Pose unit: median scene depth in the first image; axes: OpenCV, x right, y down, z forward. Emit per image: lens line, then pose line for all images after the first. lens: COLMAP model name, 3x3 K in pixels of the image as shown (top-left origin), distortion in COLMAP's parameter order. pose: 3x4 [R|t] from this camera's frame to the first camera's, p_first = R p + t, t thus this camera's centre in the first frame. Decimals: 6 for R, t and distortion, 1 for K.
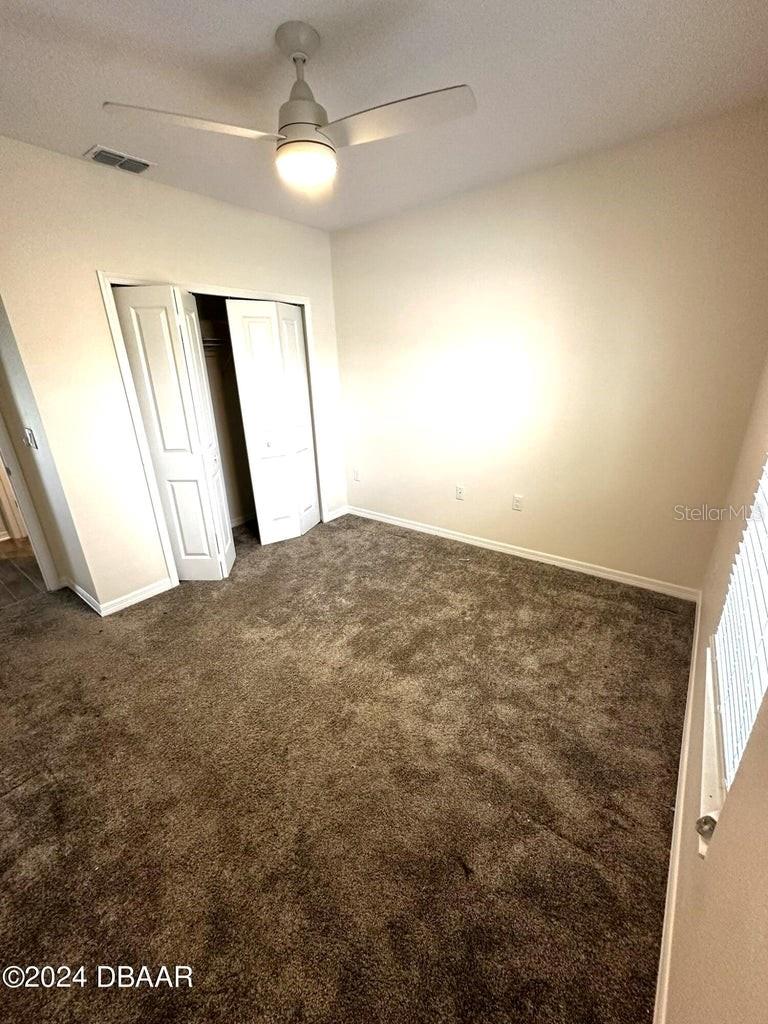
lens RADIAL K [[401.7, 0, 383.1], [0, 401.7, 525.1], [0, 0, 1]] dist [0.000200, -0.000050]
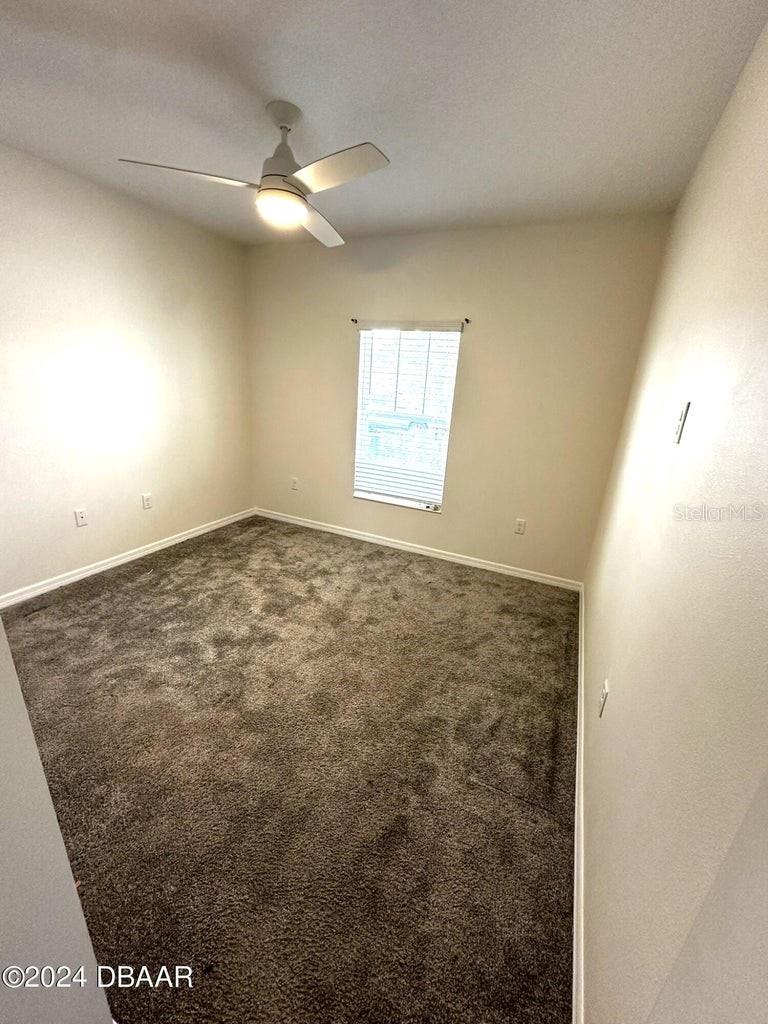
lens RADIAL K [[409.6, 0, 387.7], [0, 409.6, 512.1], [0, 0, 1]] dist [-0.000198, -0.000273]
pose [[-0.218850, -0.292955, 0.930743, -1.141105], [0.310630, 0.883323, 0.351069, -0.298968], [-0.924994, 0.365948, -0.102315, 0.766671]]
